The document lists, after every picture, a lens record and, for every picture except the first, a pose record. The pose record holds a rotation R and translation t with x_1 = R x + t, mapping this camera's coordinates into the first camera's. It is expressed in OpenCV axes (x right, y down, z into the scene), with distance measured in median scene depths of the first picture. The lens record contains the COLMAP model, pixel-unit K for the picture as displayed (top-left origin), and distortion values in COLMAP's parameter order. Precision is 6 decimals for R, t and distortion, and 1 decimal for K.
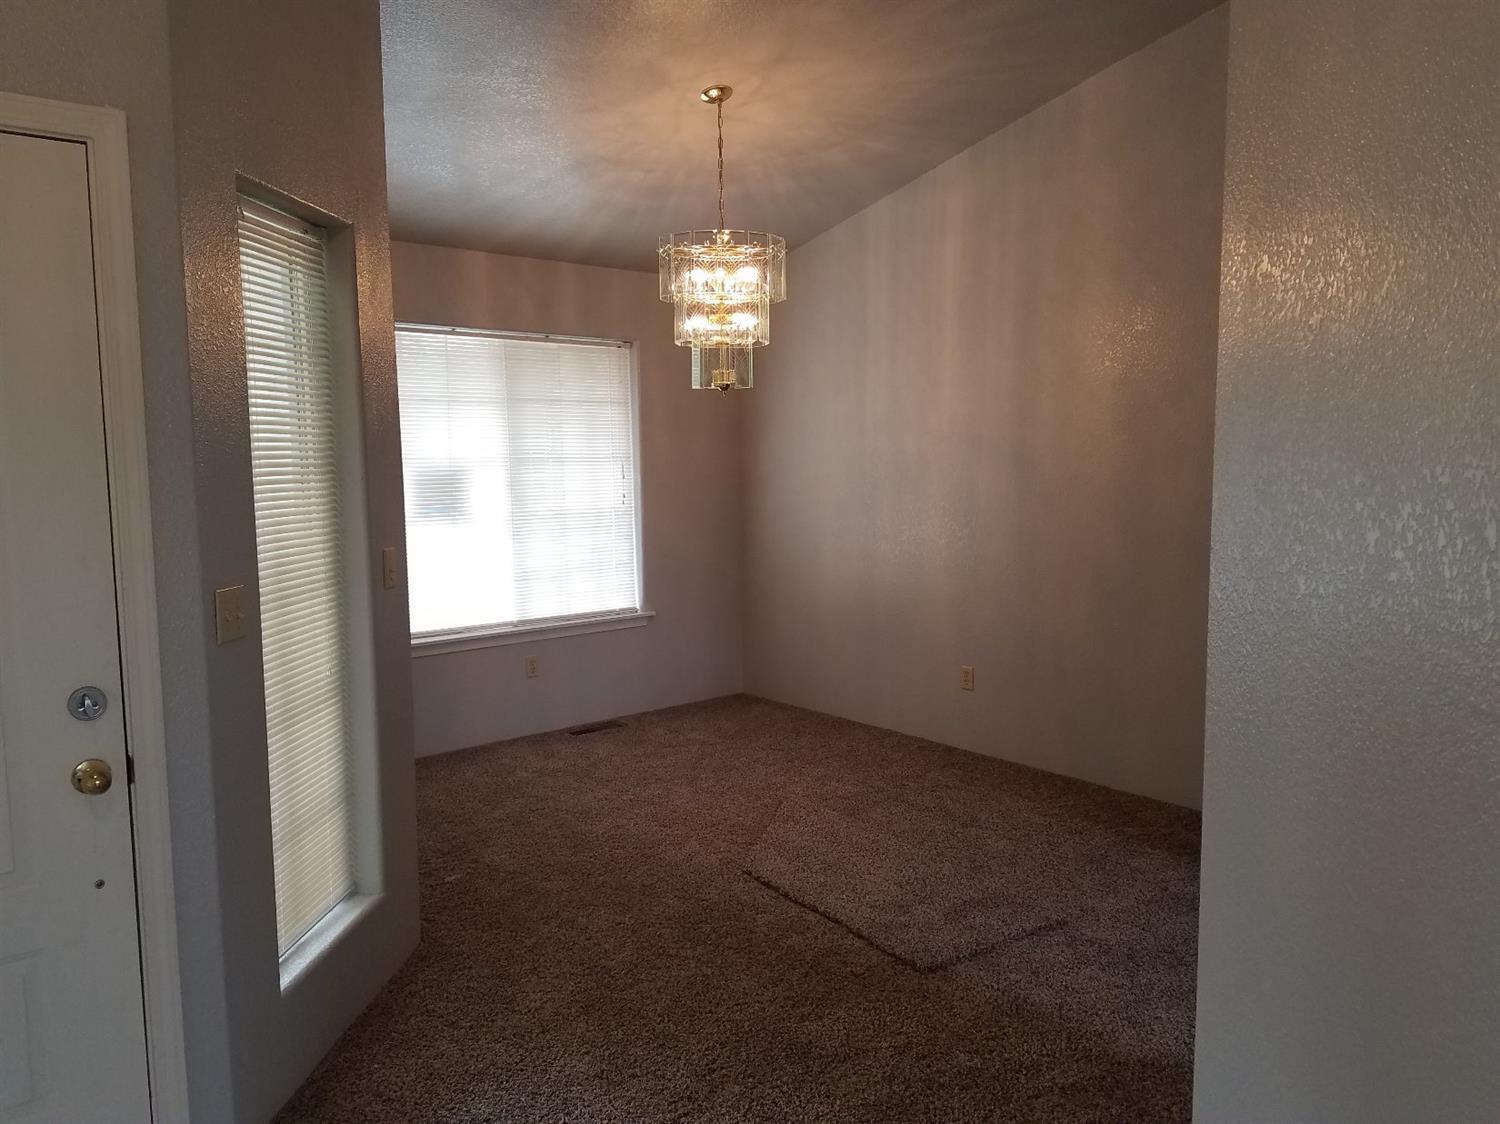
lens RADIAL K [[1144.9, 0, 759.4], [0, 1144.9, 563.0], [0, 0, 1]] dist [0.089671, -0.135358]
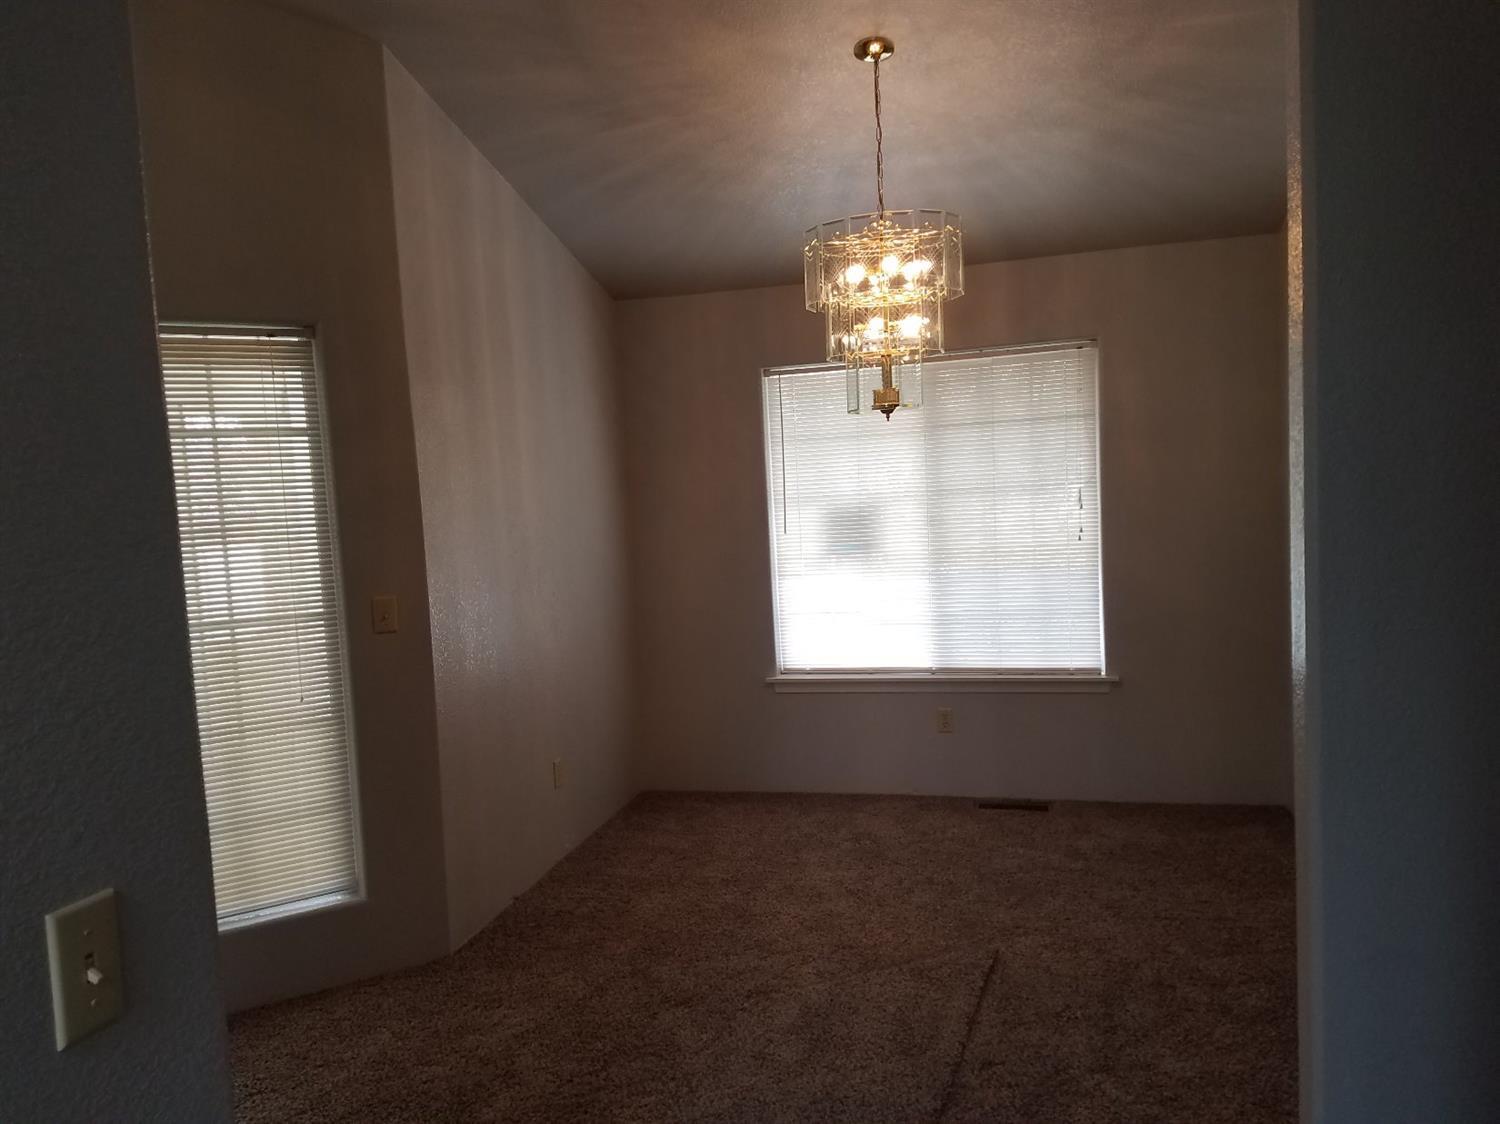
lens RADIAL K [[1144.9, 0, 759.4], [0, 1144.9, 563.0], [0, 0, 1]] dist [0.089671, -0.135358]
pose [[0.563654, 0.032854, -0.825357, 0.456817], [-0.035377, 0.999252, 0.015617, -0.042443], [0.825253, 0.020396, 0.564395, 0.366752]]
